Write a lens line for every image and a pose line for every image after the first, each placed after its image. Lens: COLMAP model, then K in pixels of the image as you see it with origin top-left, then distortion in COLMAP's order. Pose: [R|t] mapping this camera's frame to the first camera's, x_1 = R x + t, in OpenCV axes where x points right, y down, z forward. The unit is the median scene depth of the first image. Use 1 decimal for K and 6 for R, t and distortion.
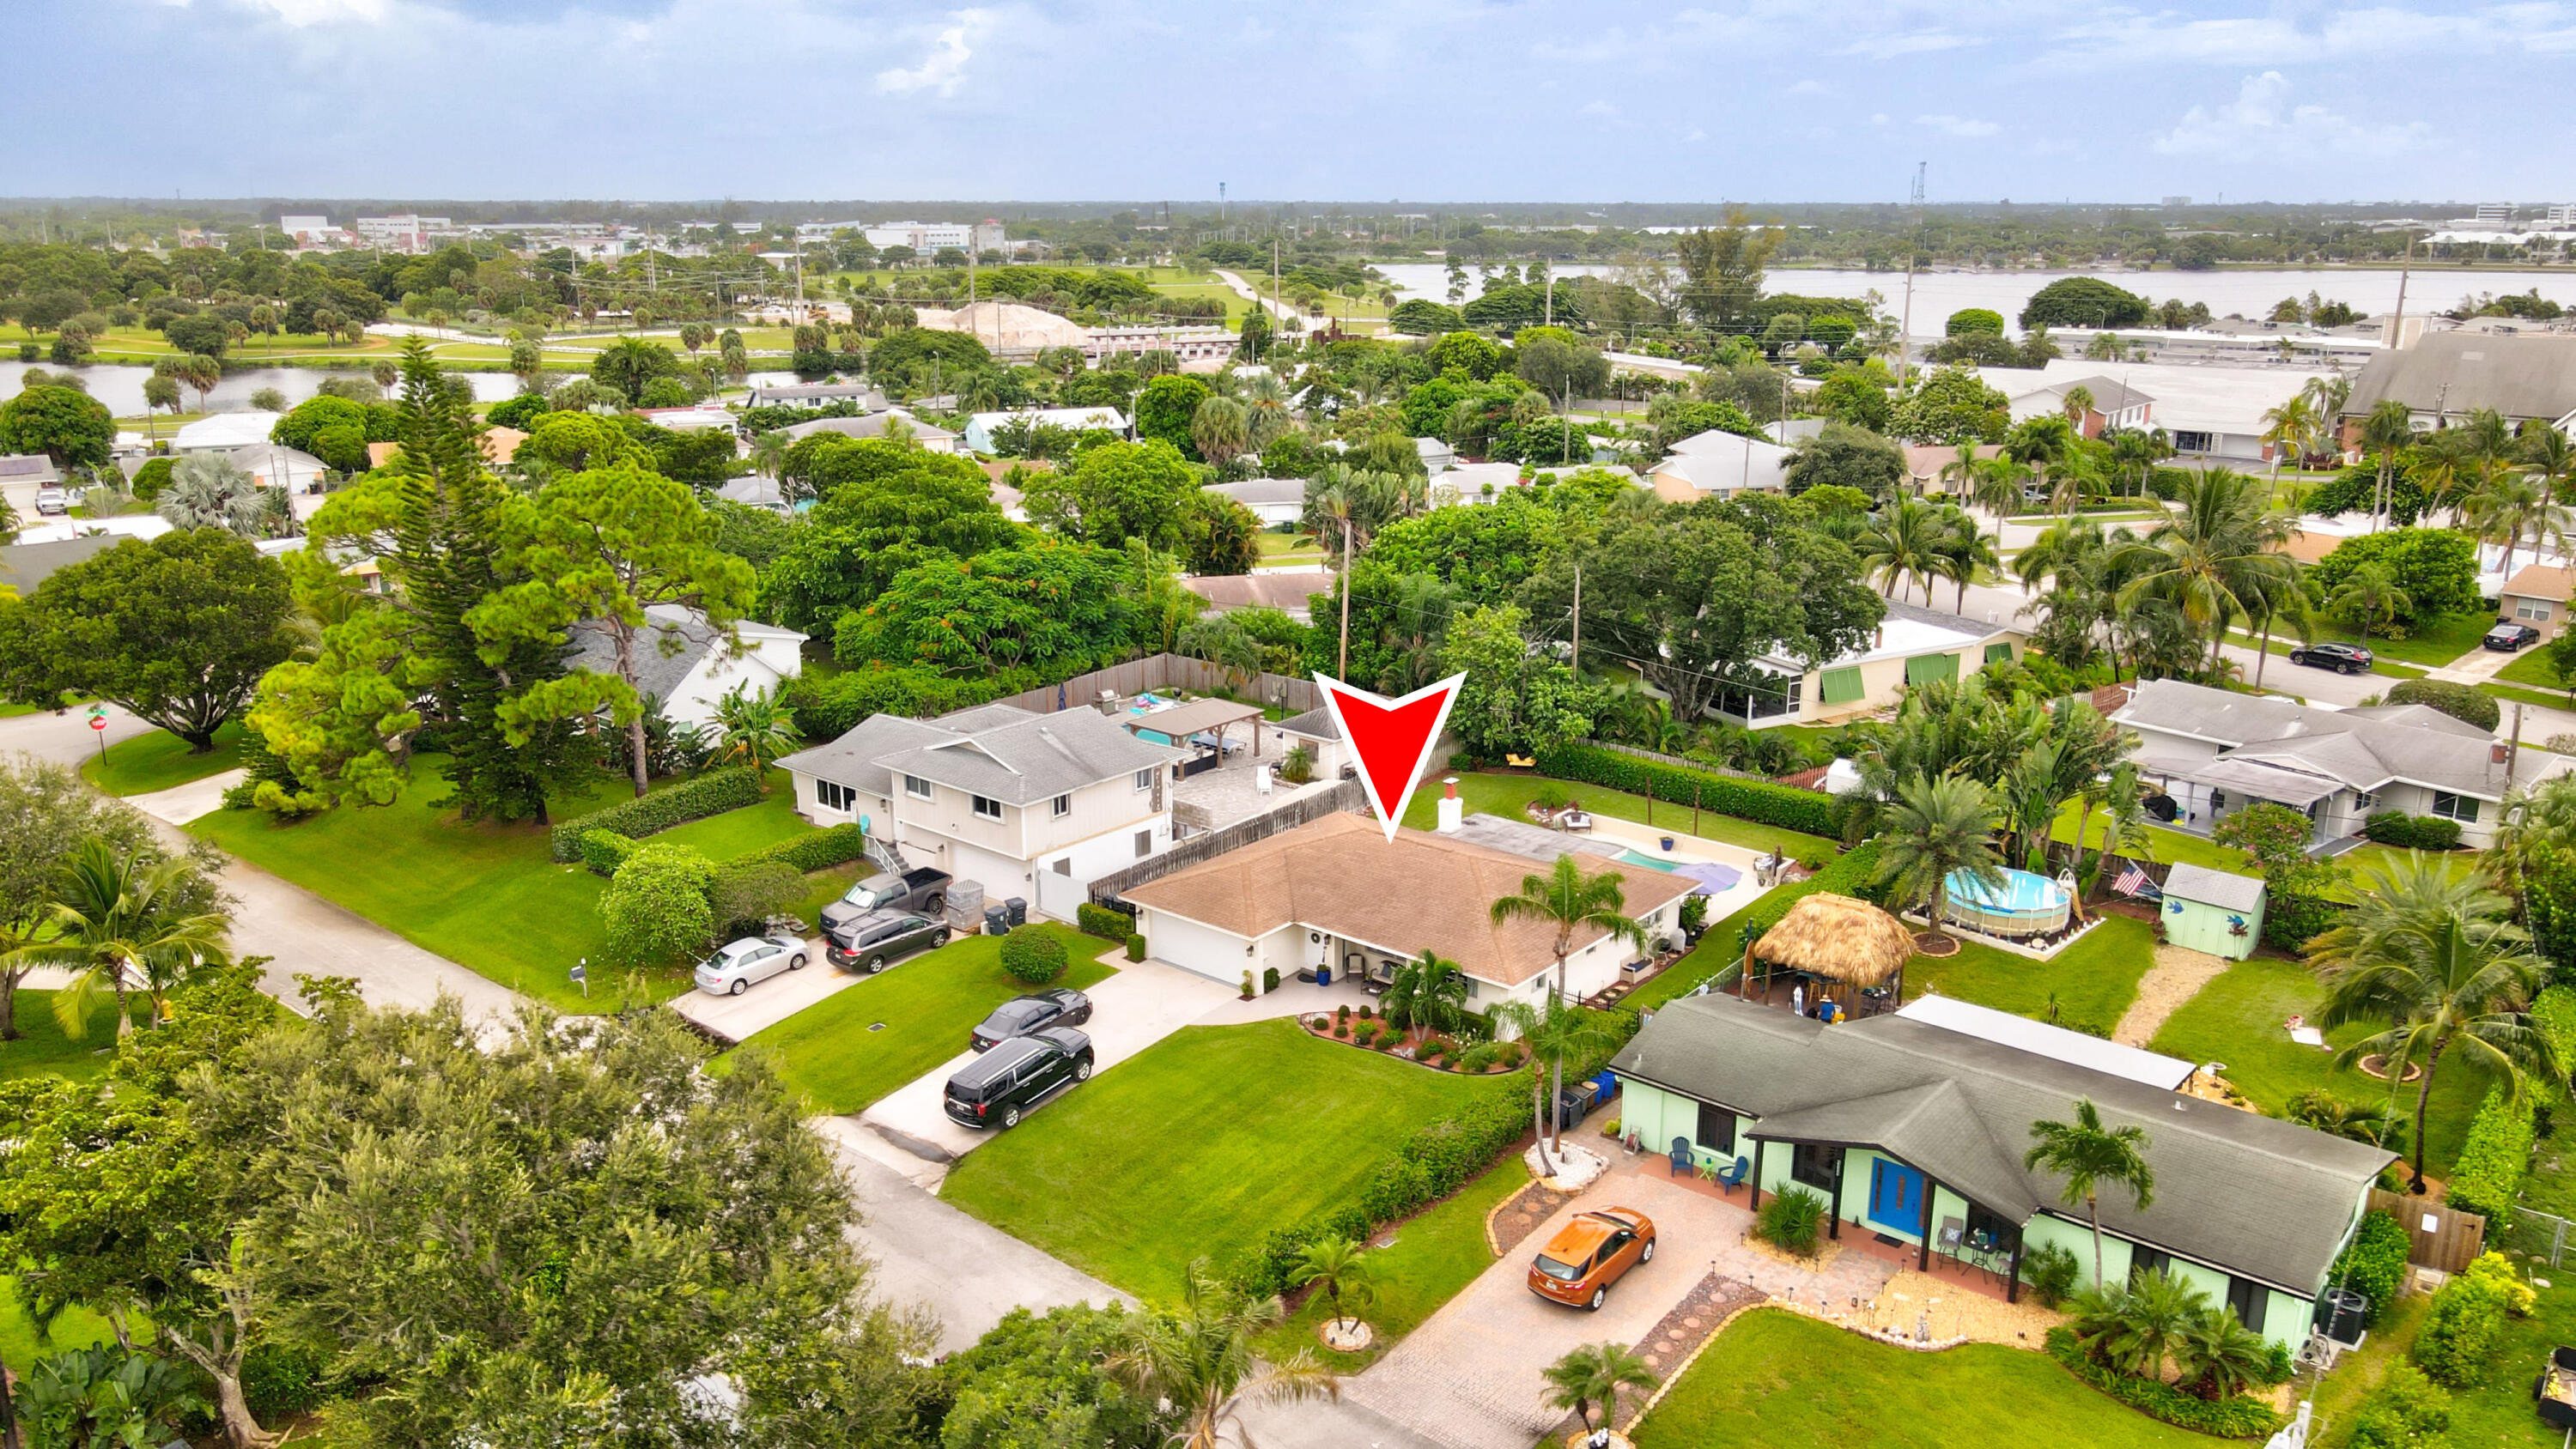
lens RADIAL K [[1911.7, 0, 1274.2], [0, 1911.7, 722.6], [0, 0, 1]] dist [0.006712, 0.005228]
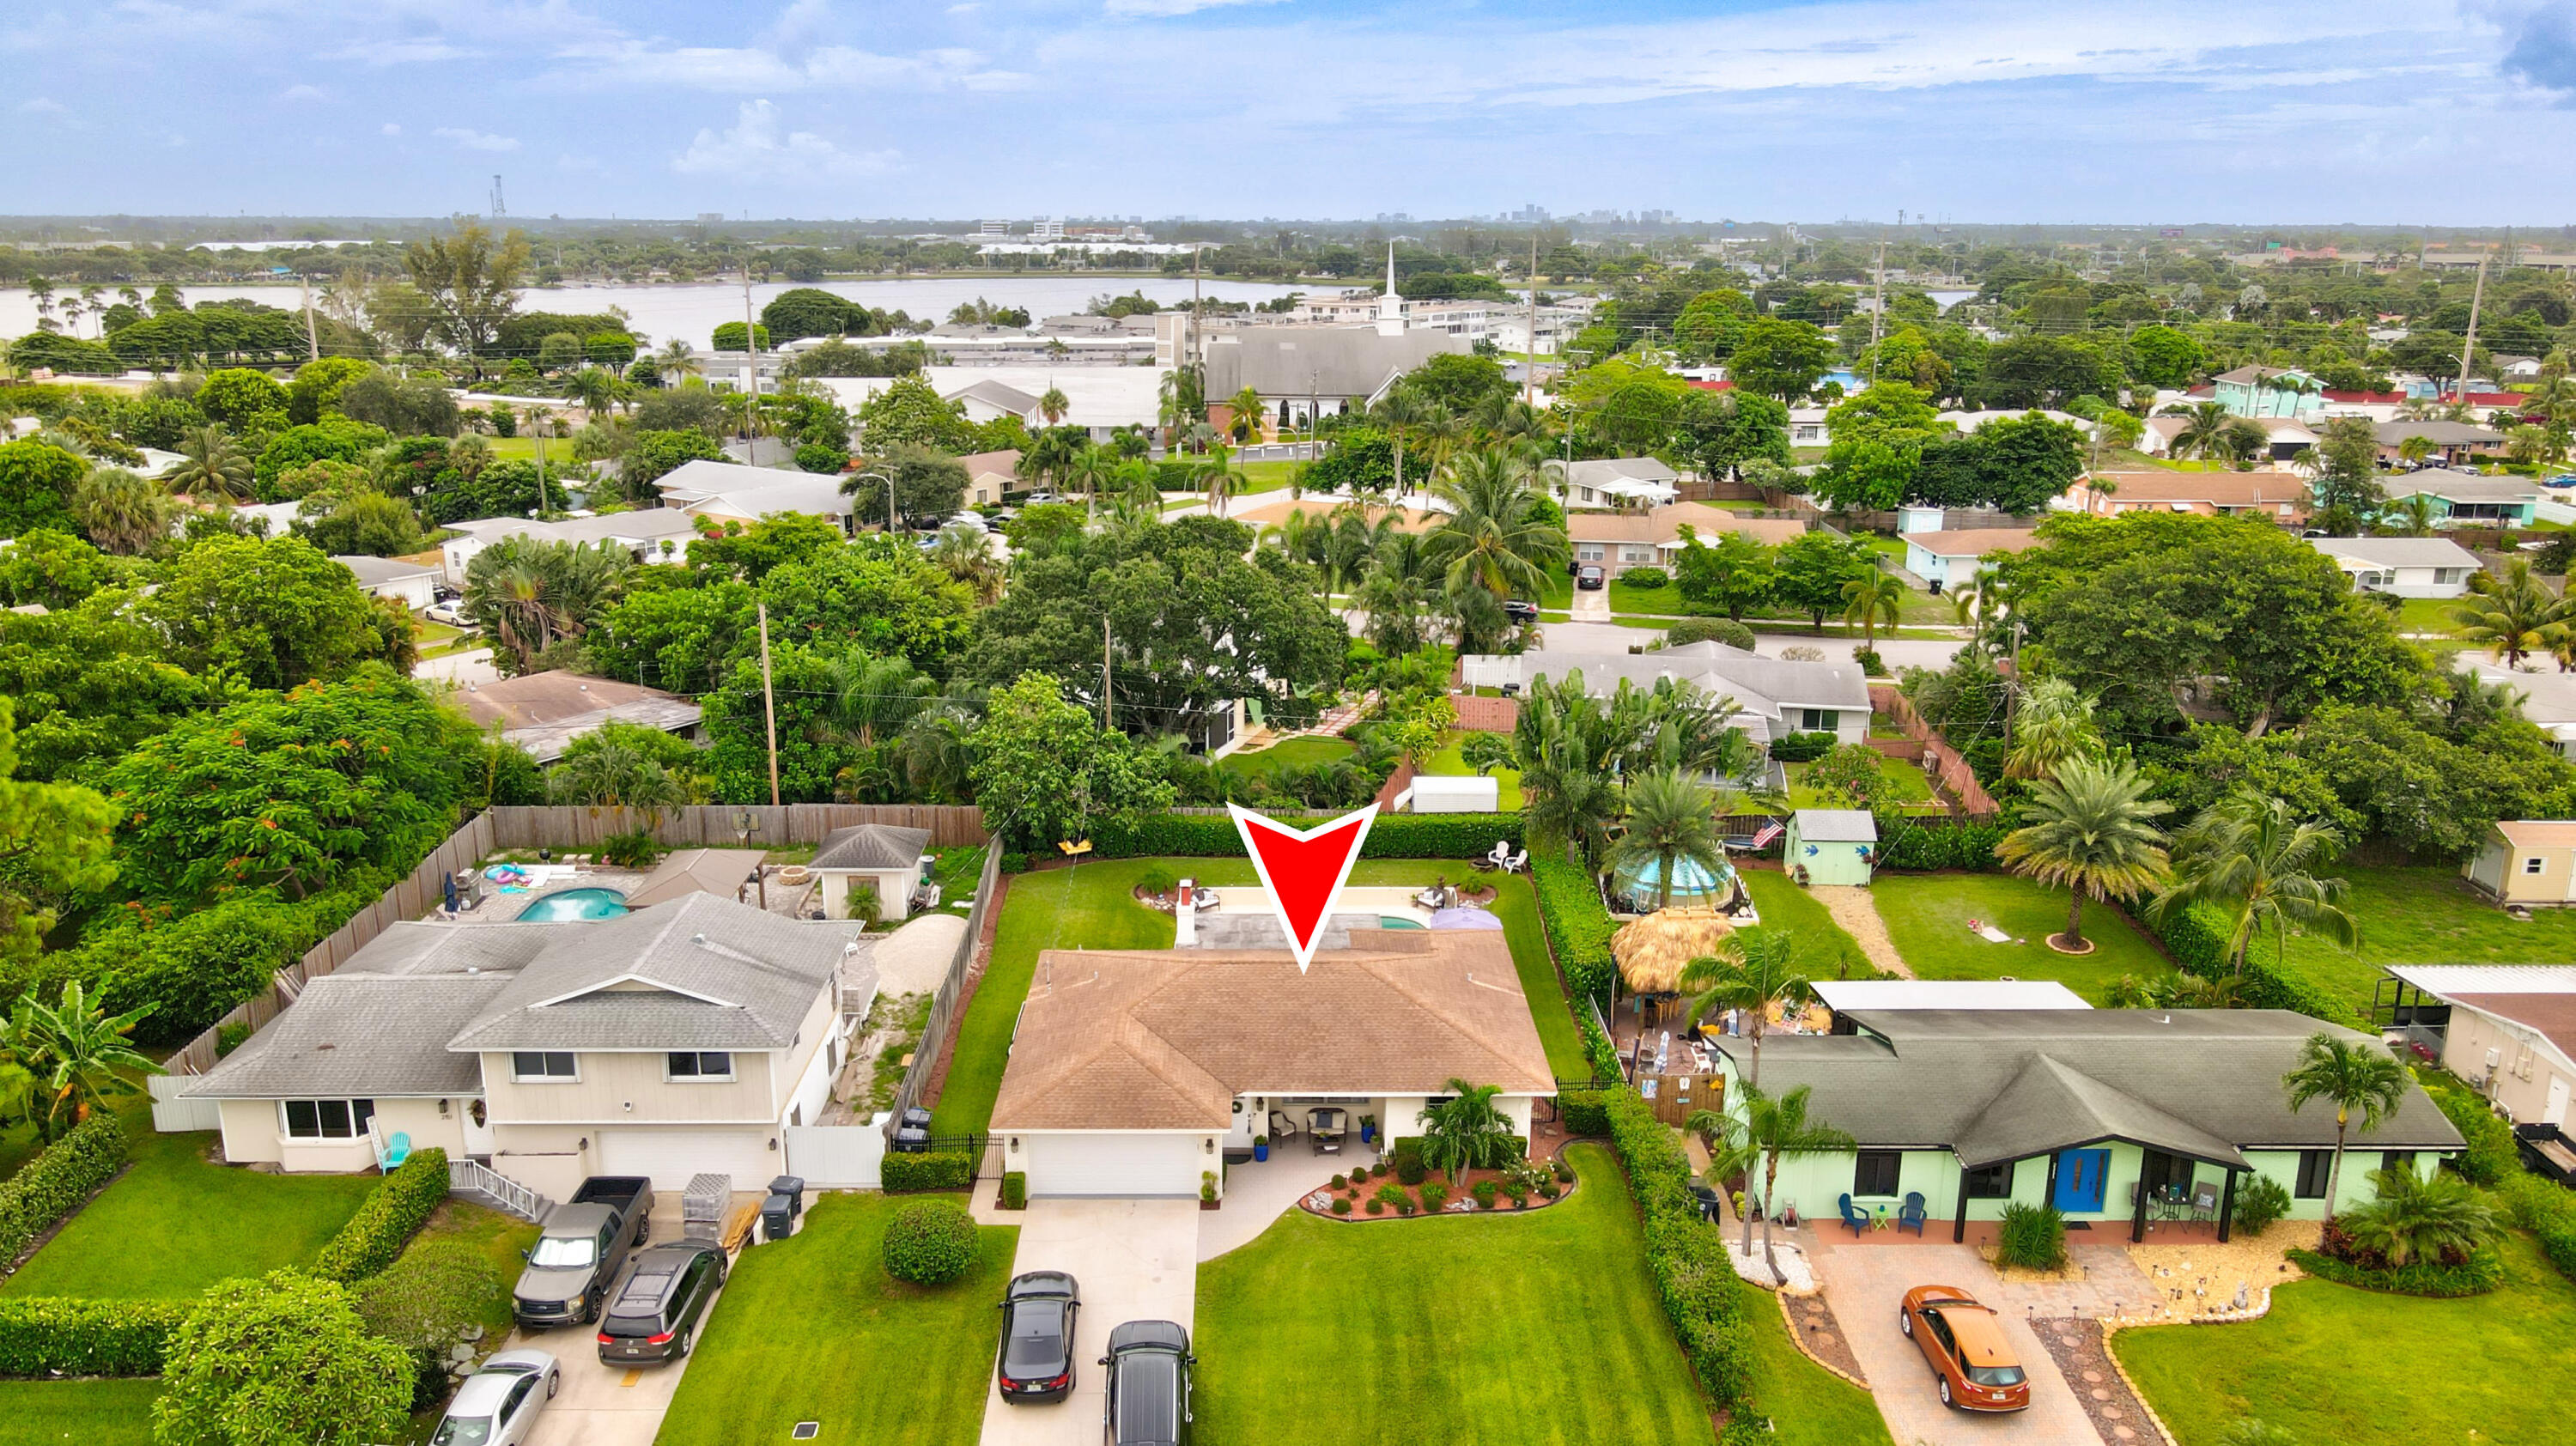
lens RADIAL K [[1926.3, 0, 1273.5], [0, 1926.3, 720.4], [0, 0, 1]] dist [-0.003936, 0.042083]
pose [[0.761159, -0.163782, 0.627545, -0.389459], [0.170361, 0.984102, 0.050206, -0.074352], [-0.625791, 0.068695, 0.776960, 0.302192]]
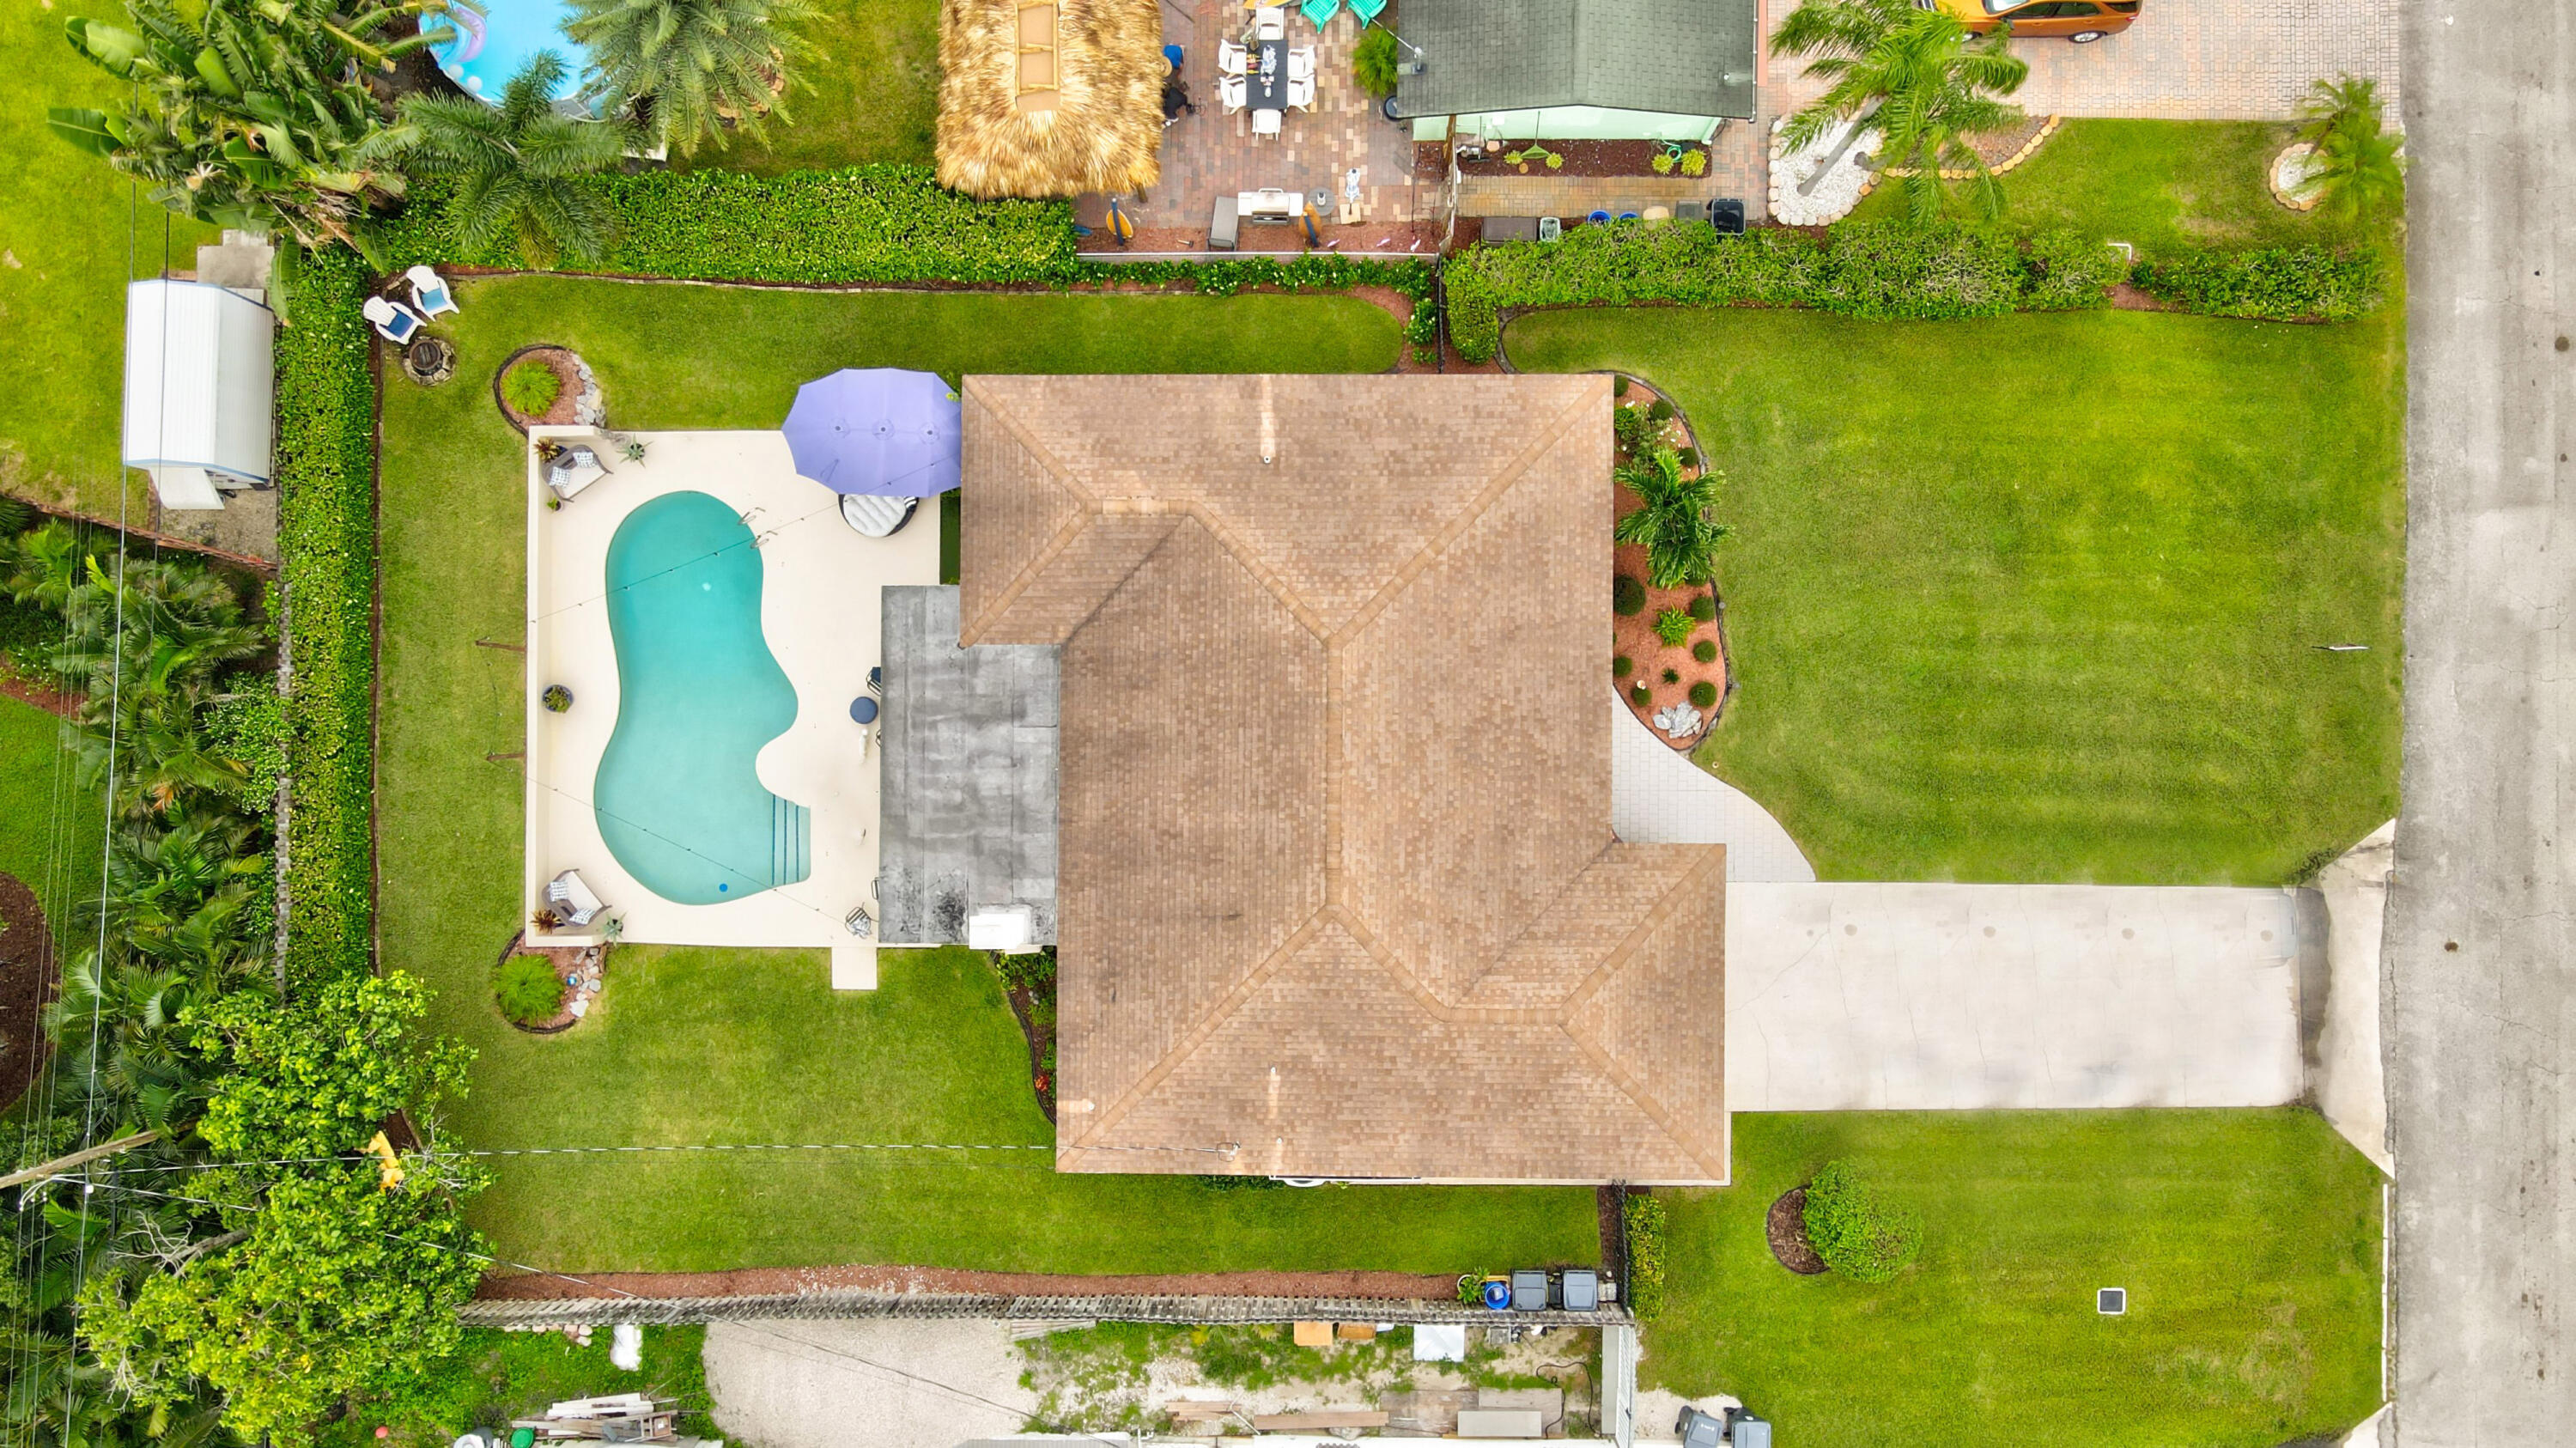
lens RADIAL K [[1926.5, 0, 1273.5], [0, 1926.5, 721.4], [0, 0, 1]] dist [-0.003936, 0.042083]
pose [[-0.638599, -0.769439, 0.012435, 0.082288], [0.218840, -0.166088, 0.961522, -0.387608], [-0.737767, 0.616748, 0.274447, 0.767751]]
